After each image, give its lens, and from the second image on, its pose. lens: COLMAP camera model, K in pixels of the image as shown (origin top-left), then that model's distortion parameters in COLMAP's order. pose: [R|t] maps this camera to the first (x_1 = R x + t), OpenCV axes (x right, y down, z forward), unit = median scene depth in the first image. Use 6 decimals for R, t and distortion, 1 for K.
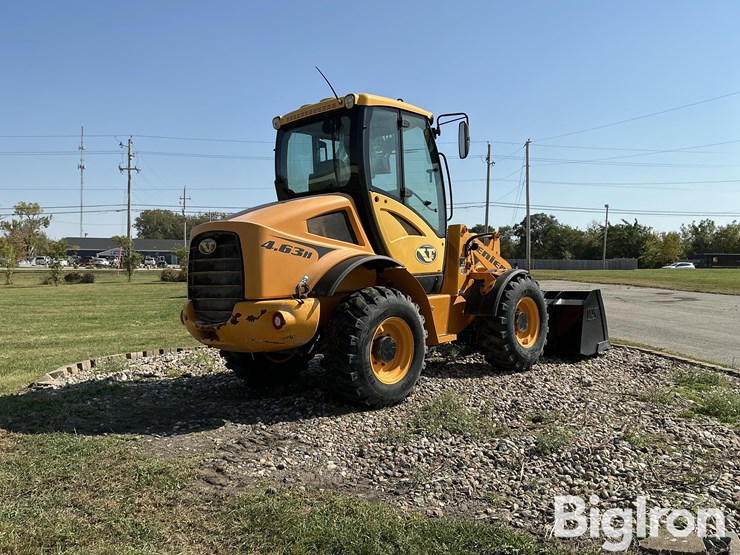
lens RADIAL K [[615.0, 0, 370.0], [0, 615.0, 277.5], [0, 0, 1]] dist [0.146708, -0.314673]
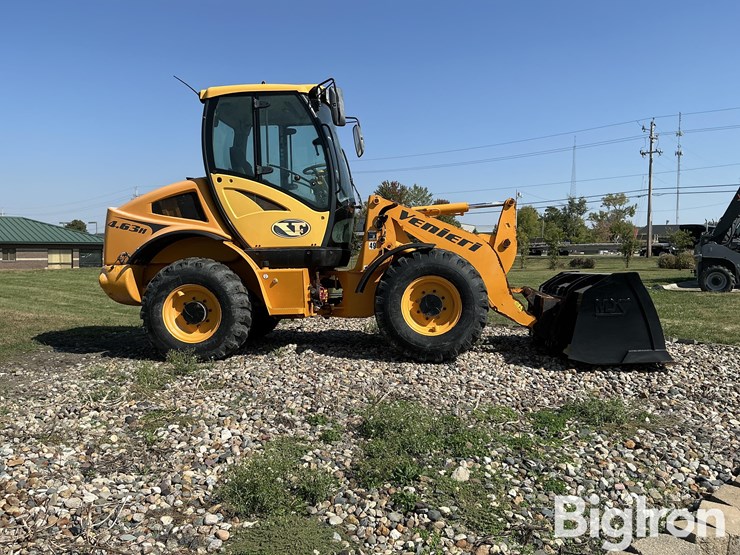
lens RADIAL K [[615.0, 0, 370.0], [0, 615.0, 277.5], [0, 0, 1]] dist [0.146708, -0.314673]
pose [[0.621501, 0.030692, -0.782812, 0.980935], [-0.015812, 0.999520, 0.026634, 0.014108], [0.783253, -0.004175, 0.621688, 0.473848]]
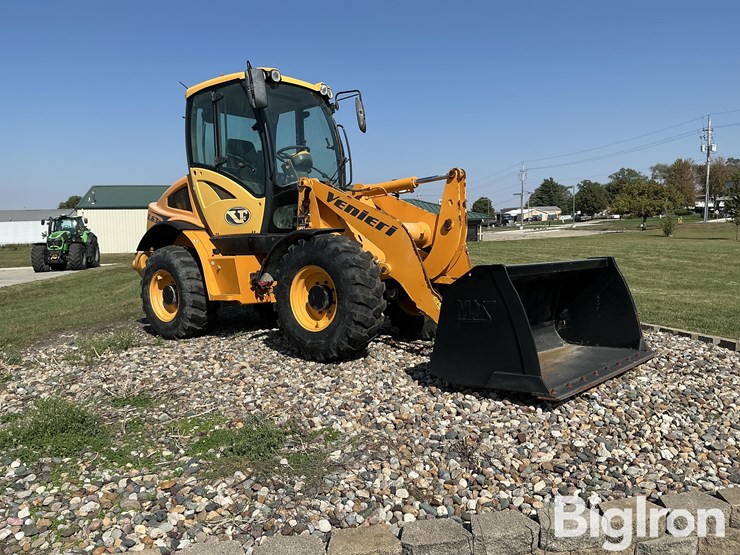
lens RADIAL K [[615.0, 0, 370.0], [0, 615.0, 277.5], [0, 0, 1]] dist [0.146708, -0.314673]
pose [[0.035181, 0.073323, -0.996688, 1.152639], [0.003692, 0.997289, 0.073498, -0.010708], [0.999374, -0.006265, 0.034815, 1.196370]]
